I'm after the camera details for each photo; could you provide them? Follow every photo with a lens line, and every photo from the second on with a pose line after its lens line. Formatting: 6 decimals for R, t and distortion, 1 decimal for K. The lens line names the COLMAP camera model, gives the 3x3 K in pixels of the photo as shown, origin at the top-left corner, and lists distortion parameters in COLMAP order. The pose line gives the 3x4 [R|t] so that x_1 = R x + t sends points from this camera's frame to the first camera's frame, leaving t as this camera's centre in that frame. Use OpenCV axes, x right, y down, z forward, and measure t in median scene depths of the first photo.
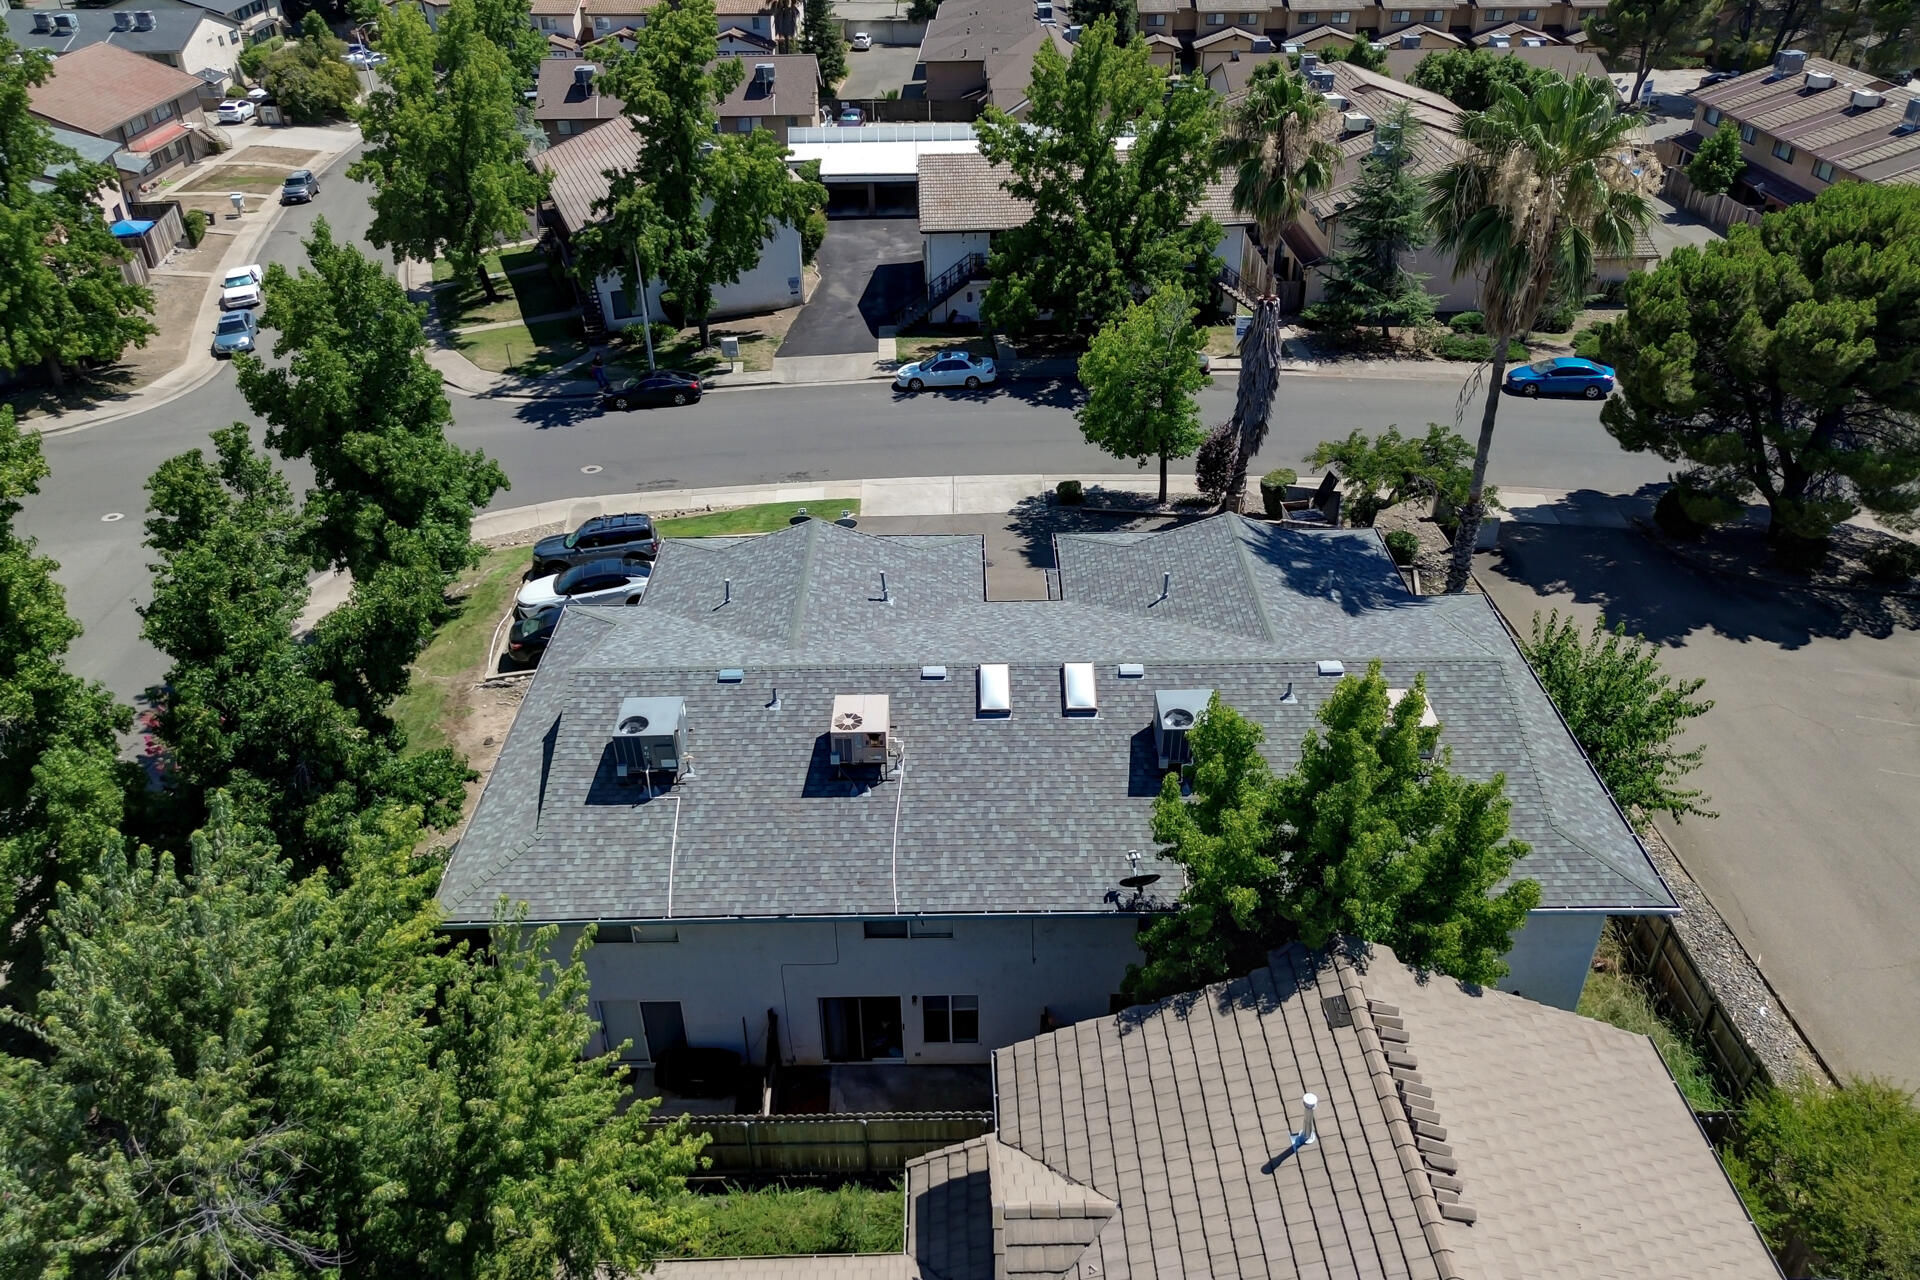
lens RADIAL K [[1399.3, 0, 960.2], [0, 1399.3, 641.4], [0, 0, 1]] dist [0.043105, -0.032895]
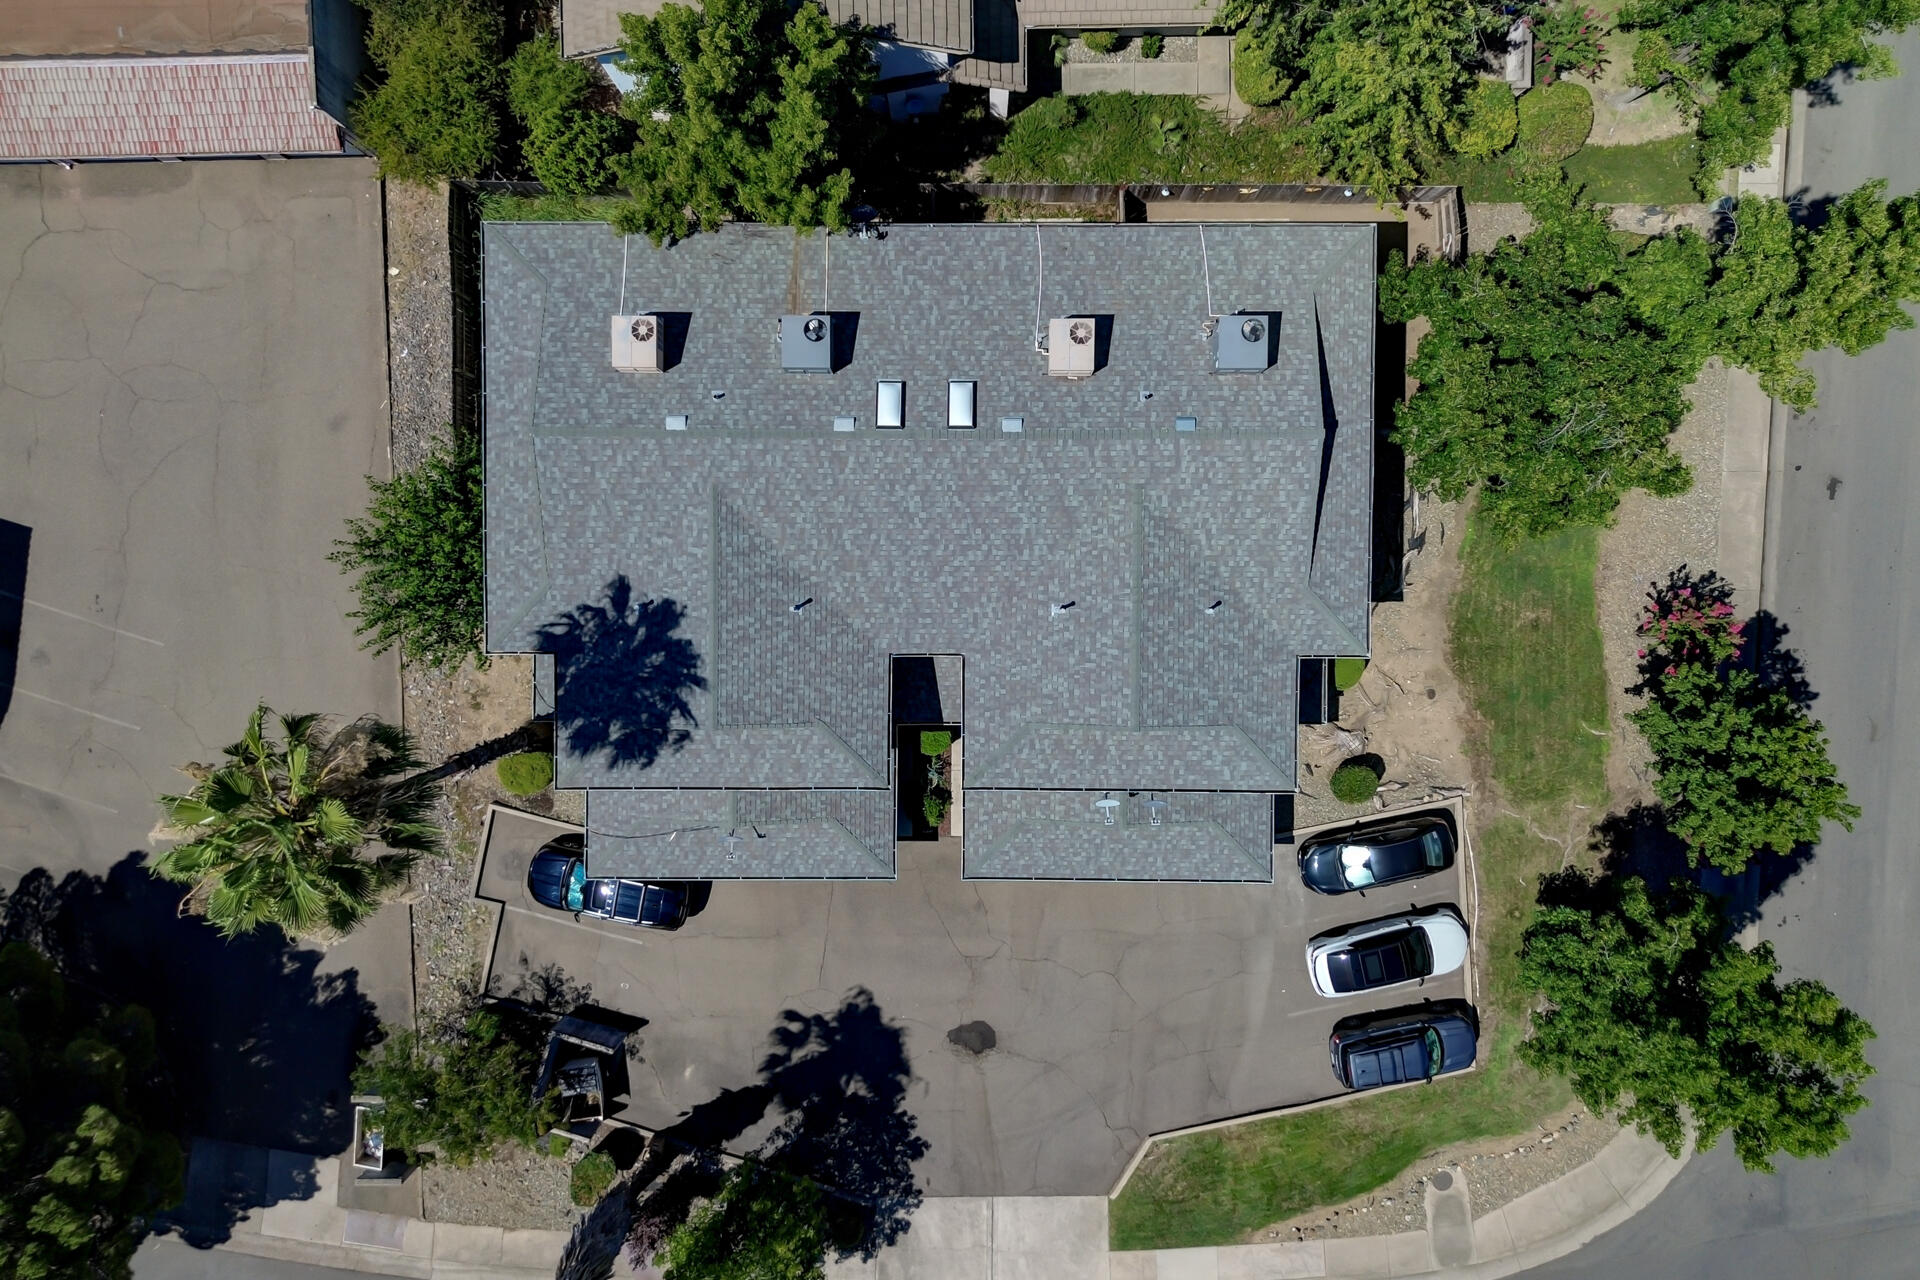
lens RADIAL K [[1399.3, 0, 967.8], [0, 1399.3, 638.8], [0, 0, 1]] dist [0.043105, -0.032895]
pose [[-0.999709, -0.011708, 0.021089, -0.004110], [0.023999, -0.570562, 0.820904, -0.478435], [0.002422, 0.821171, 0.570677, 0.217058]]
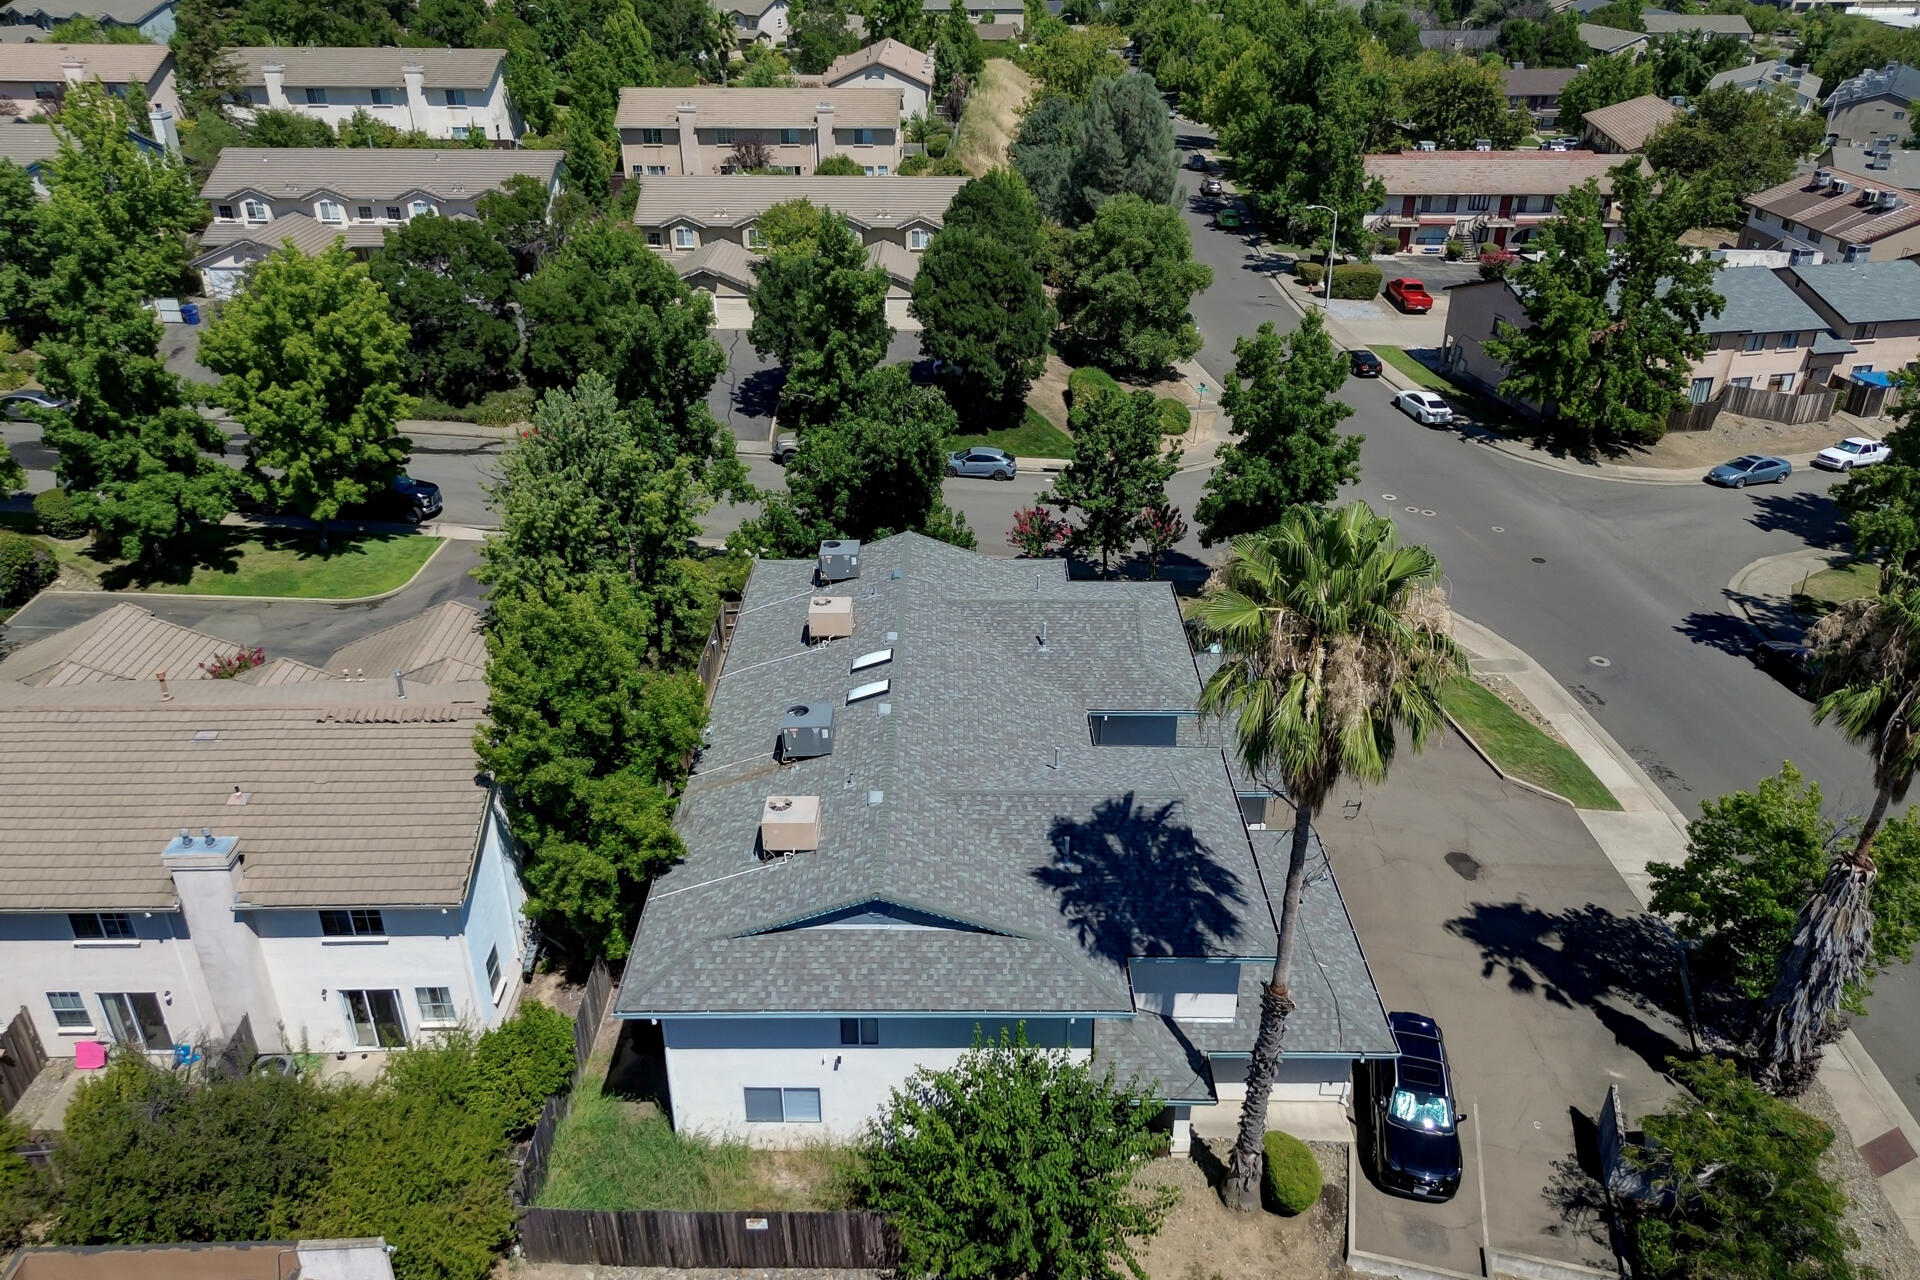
lens RADIAL K [[1399.3, 0, 954.0], [0, 1399.3, 650.1], [0, 0, 1]] dist [0.043105, -0.032895]
pose [[-0.010031, 0.486415, -0.873670, 0.552163], [-0.541830, 0.731687, 0.413587, -0.264807], [0.840428, 0.477529, 0.256215, 0.321687]]
